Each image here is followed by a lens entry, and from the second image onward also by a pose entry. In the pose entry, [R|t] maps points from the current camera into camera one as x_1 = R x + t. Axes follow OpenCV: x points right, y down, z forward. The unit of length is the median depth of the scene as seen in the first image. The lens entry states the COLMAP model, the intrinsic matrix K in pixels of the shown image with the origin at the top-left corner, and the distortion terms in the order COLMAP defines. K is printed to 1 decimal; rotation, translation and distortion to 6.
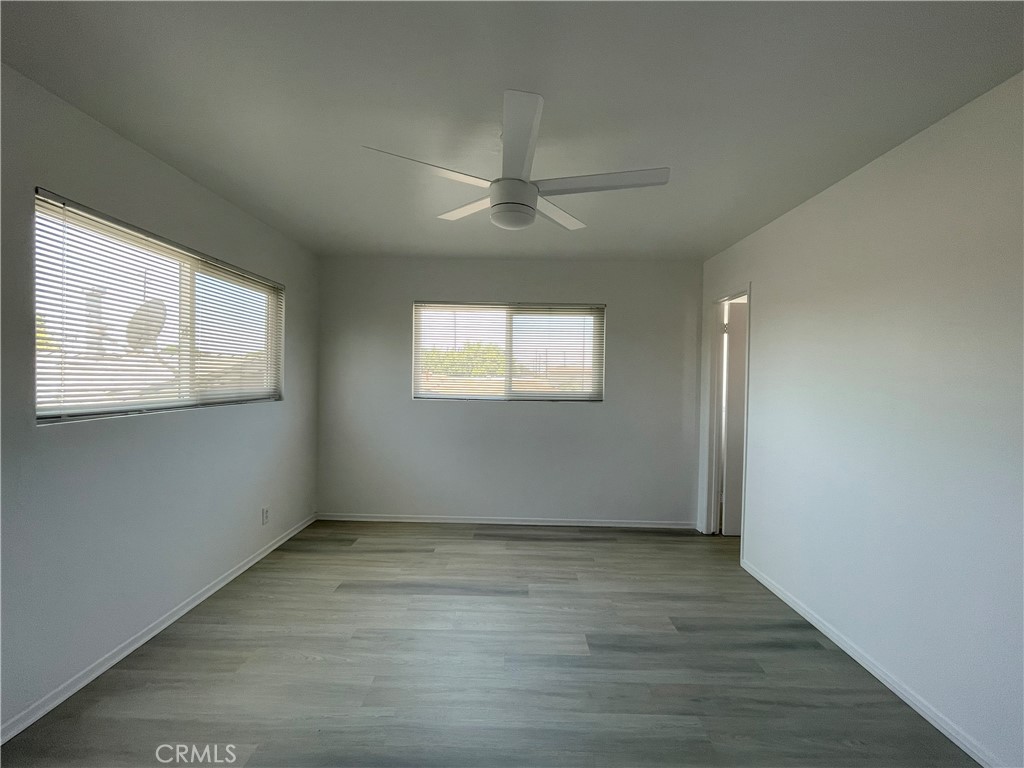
lens RADIAL K [[419.0, 0, 512.0], [0, 419.0, 384.0], [0, 0, 1]] dist [-0.000735, -0.000729]
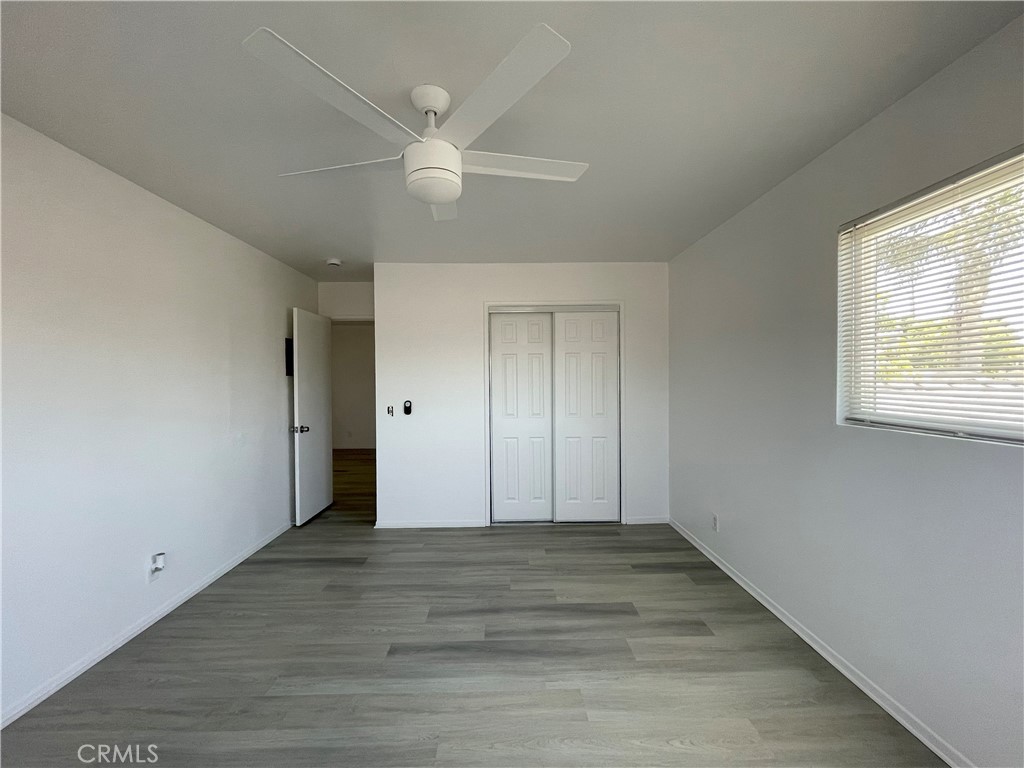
lens RADIAL K [[419.0, 0, 512.0], [0, 419.0, 384.0], [0, 0, 1]] dist [-0.000735, -0.000729]
pose [[-0.999297, -0.008376, -0.036537, -0.132183], [-0.009319, 0.999626, 0.025725, -0.034311], [0.036308, 0.026047, -0.999001, 1.936452]]
